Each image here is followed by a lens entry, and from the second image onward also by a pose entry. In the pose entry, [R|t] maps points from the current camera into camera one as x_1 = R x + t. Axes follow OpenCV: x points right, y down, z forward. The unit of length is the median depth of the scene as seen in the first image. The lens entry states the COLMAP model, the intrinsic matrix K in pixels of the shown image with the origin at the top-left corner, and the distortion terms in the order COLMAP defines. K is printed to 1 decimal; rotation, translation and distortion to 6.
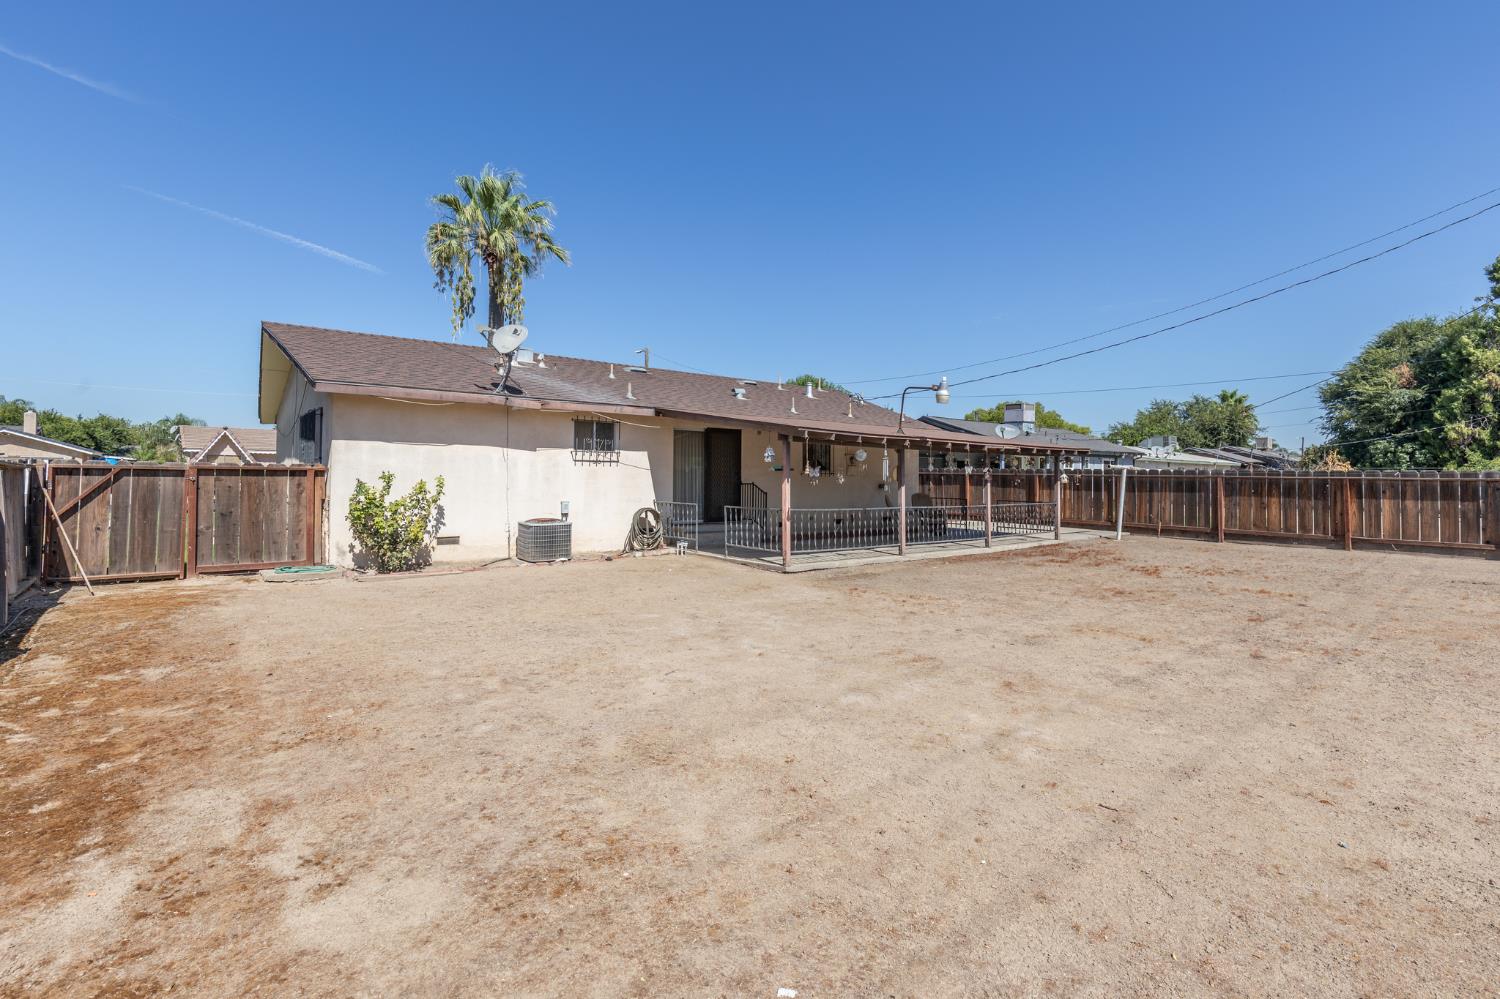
lens RADIAL K [[703.5, 0, 740.3], [0, 703.5, 460.2], [0, 0, 1]] dist [0.006098, -0.000347]
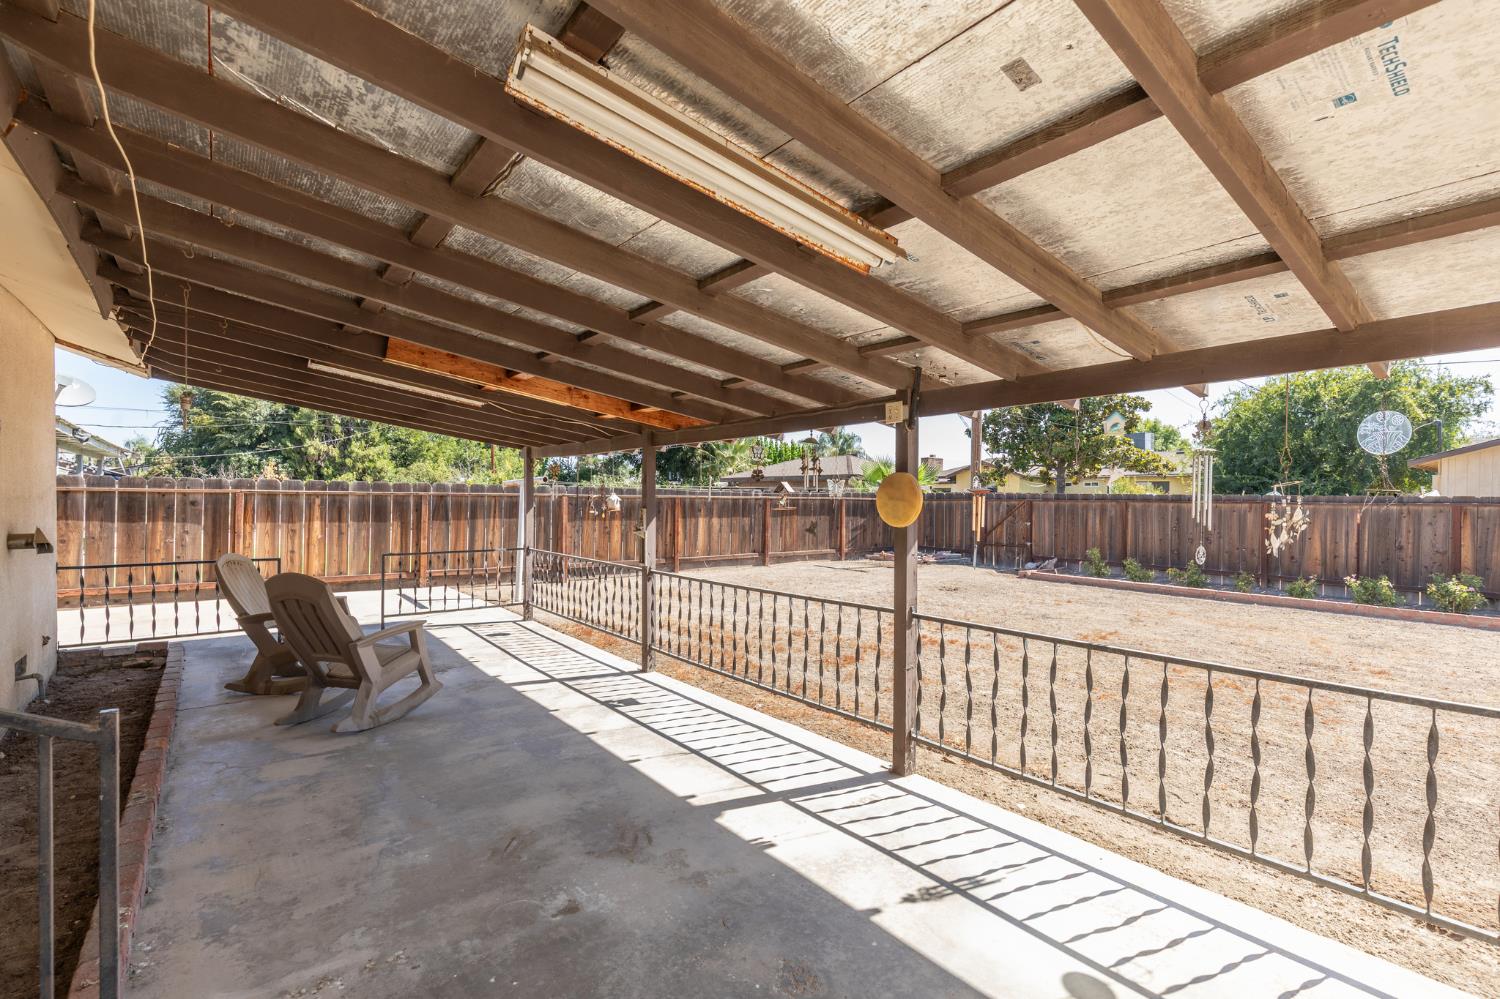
lens RADIAL K [[679.5, 0, 750.0], [0, 679.5, 499.5], [0, 0, 1]] dist [0.003238, 0.000303]
pose [[-0.001643, -0.013237, 0.999911, -0.059608], [-0.028593, 0.999504, 0.013184, 0.016727], [-0.999590, -0.028568, -0.002021, 1.044954]]
